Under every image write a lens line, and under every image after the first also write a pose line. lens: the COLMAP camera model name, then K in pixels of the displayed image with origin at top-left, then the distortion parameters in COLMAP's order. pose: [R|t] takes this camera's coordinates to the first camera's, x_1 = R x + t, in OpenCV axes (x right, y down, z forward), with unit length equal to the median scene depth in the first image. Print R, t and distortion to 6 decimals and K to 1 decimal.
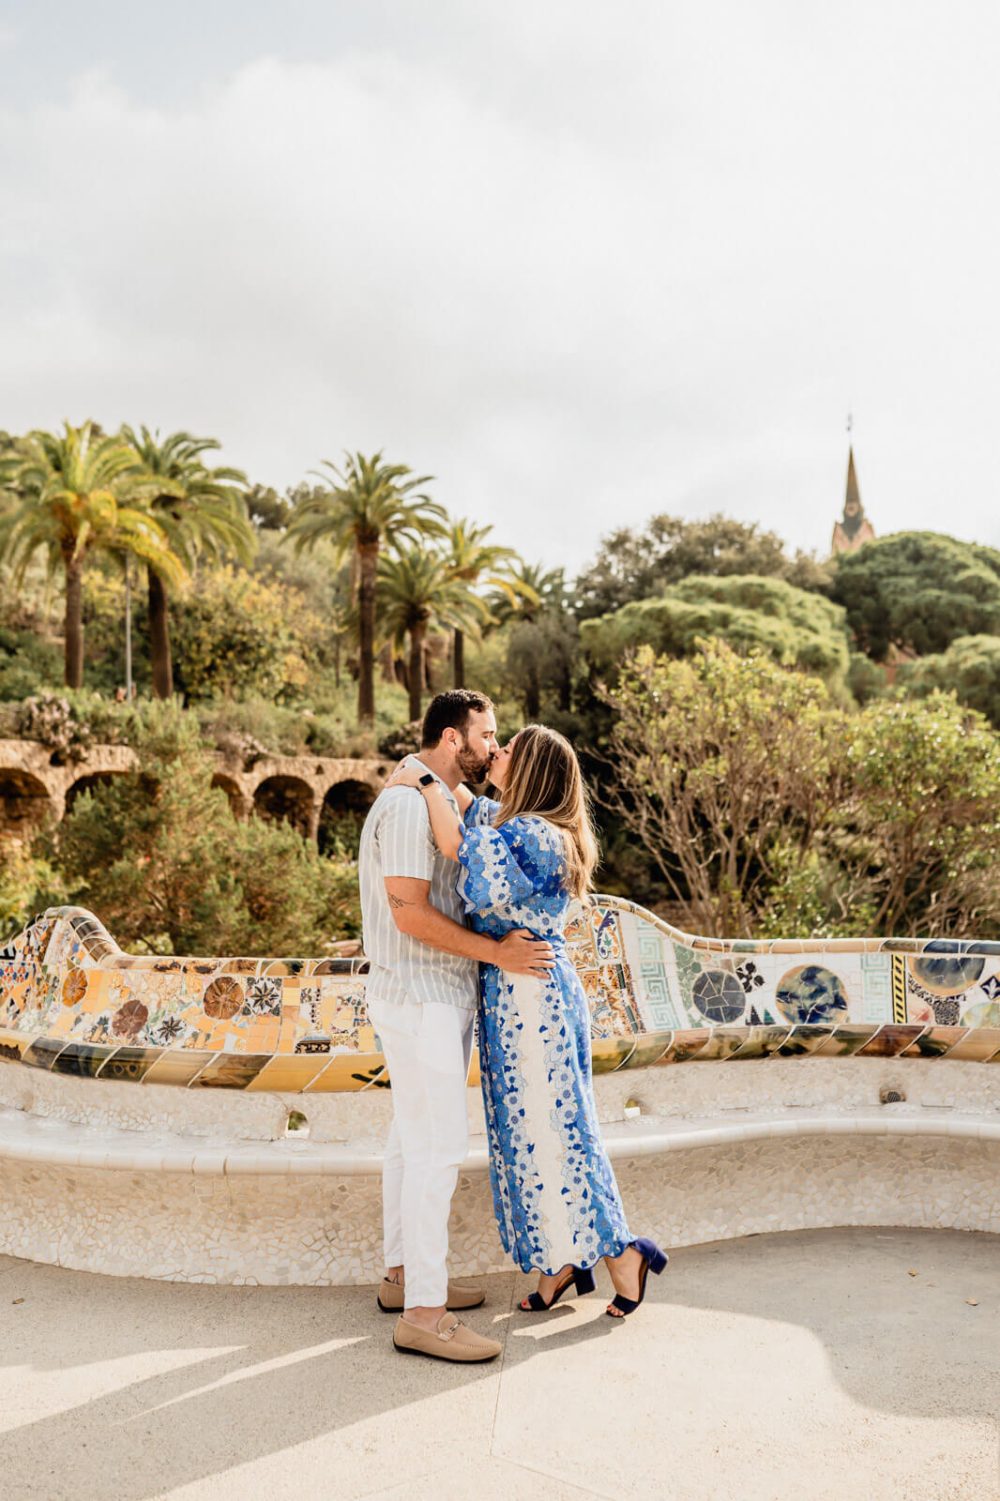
lens RADIAL K [[1757.7, 0, 512.6], [0, 1757.7, 723.7], [0, 0, 1]] dist [0.001869, 0.010036]
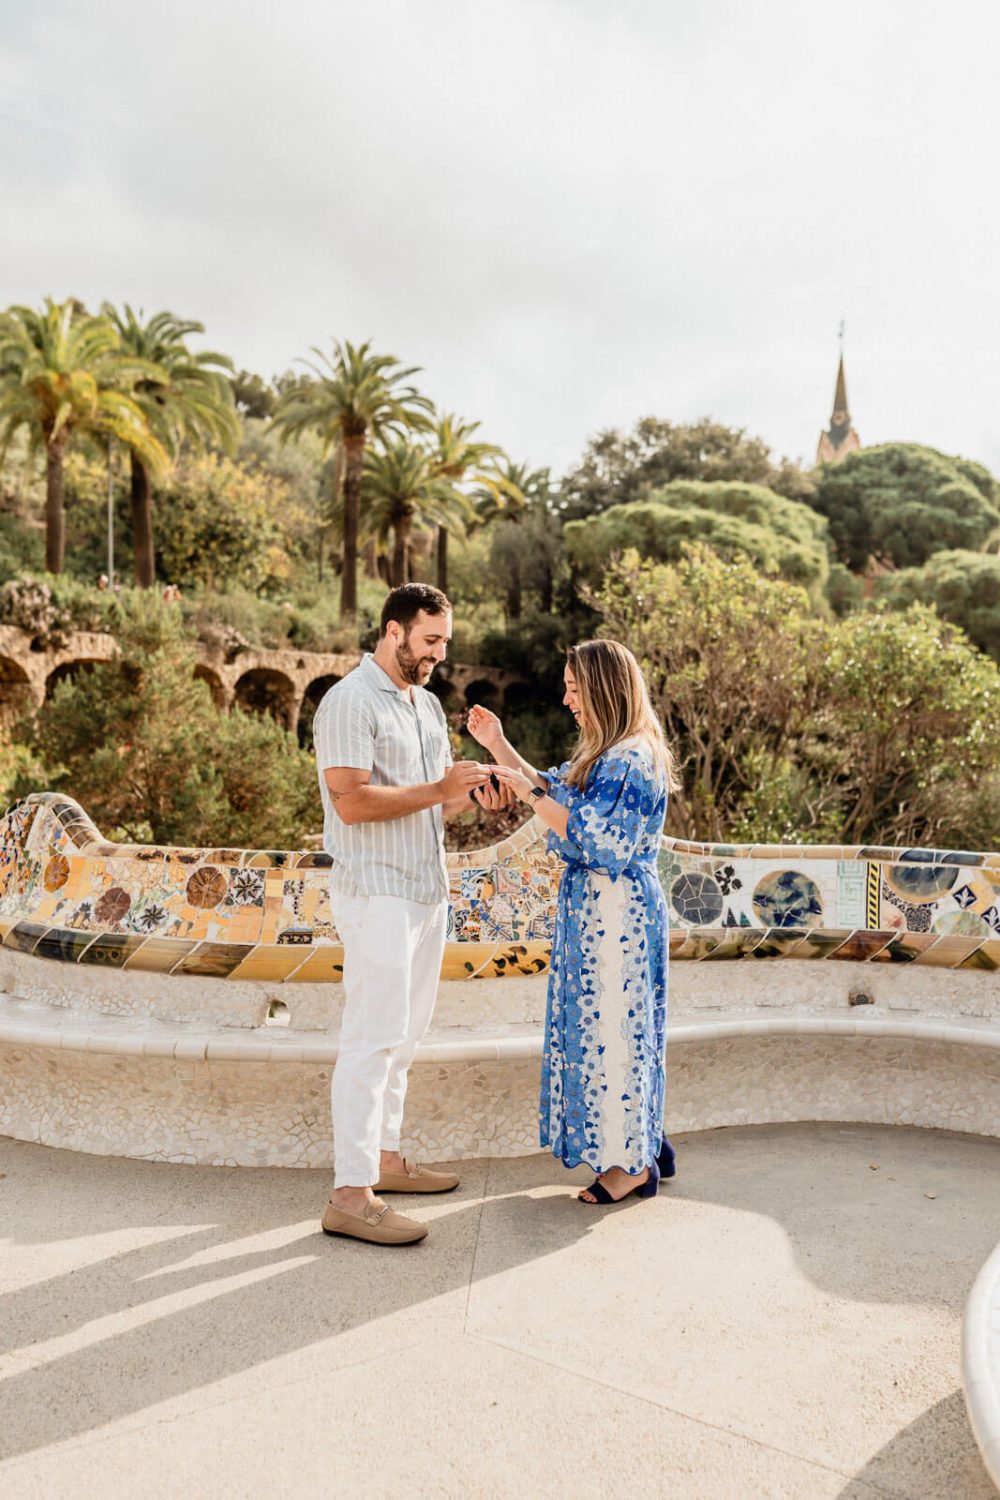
lens RADIAL K [[1638.7, 0, 527.3], [0, 1638.7, 841.2], [0, 0, 1]] dist [0.004661, -0.014235]
pose [[0.998963, 0.026428, 0.037079, -0.013568], [-0.030936, 0.991447, 0.126790, 0.004337], [-0.033411, -0.127806, 0.991236, 0.056165]]
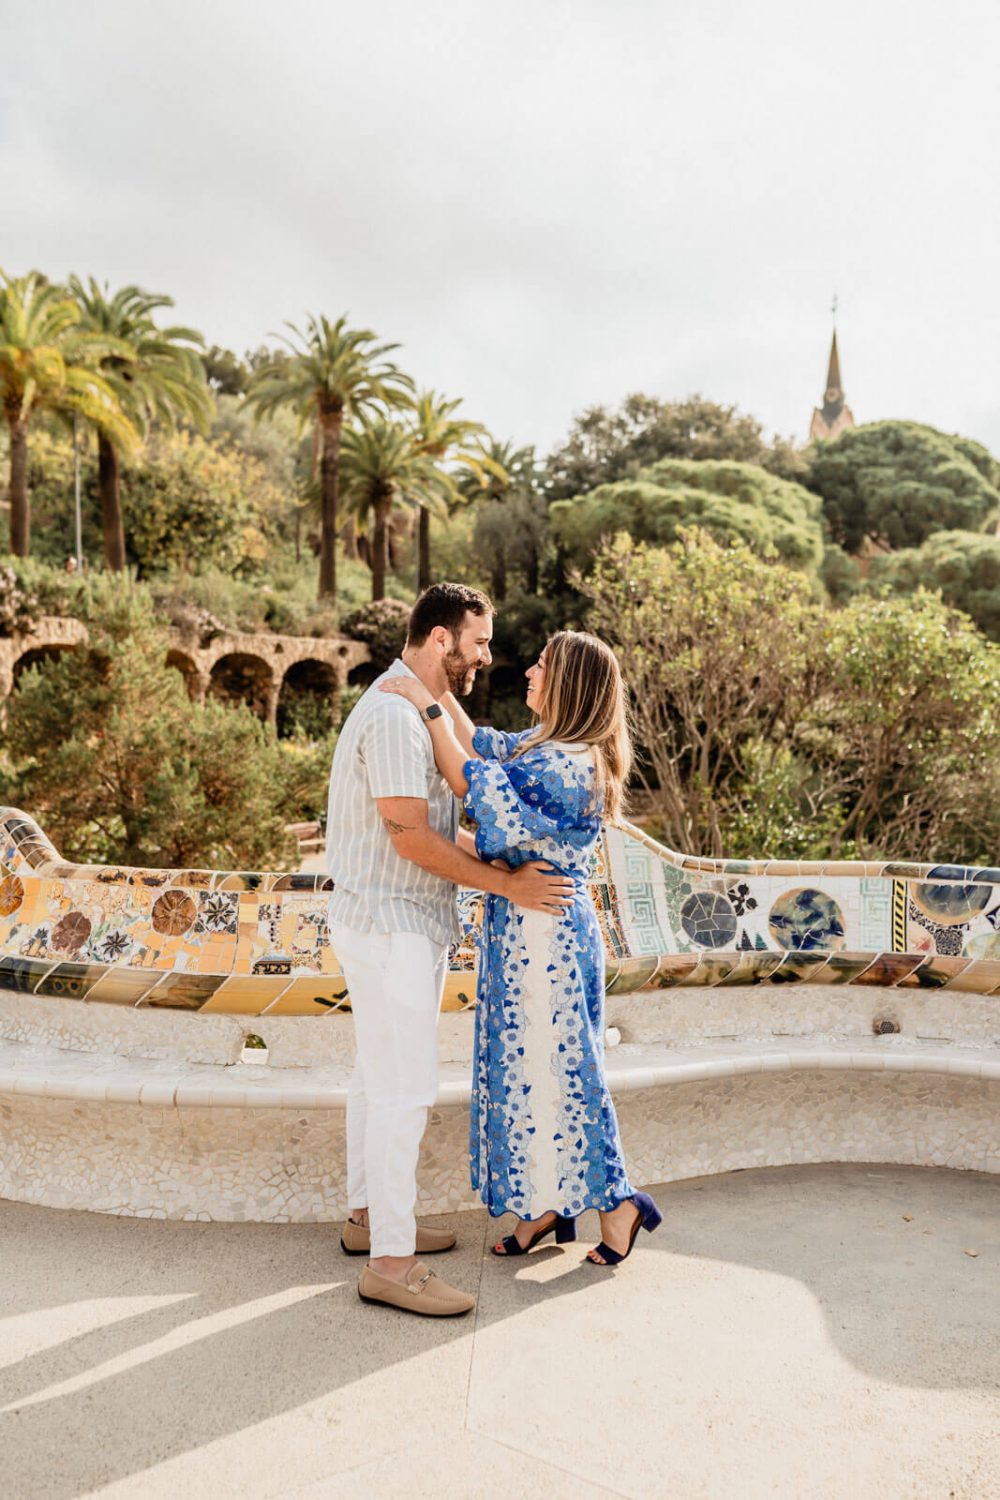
lens RADIAL K [[1477.1, 0, 500.0], [0, 1477.1, 750.0], [0, 0, 1]] dist [0.002198, -0.007026]
pose [[0.998544, 0.023767, 0.048433, -0.027653], [-0.029307, 0.992688, 0.117099, -0.018945], [-0.045296, -0.118348, 0.991939, 0.193208]]
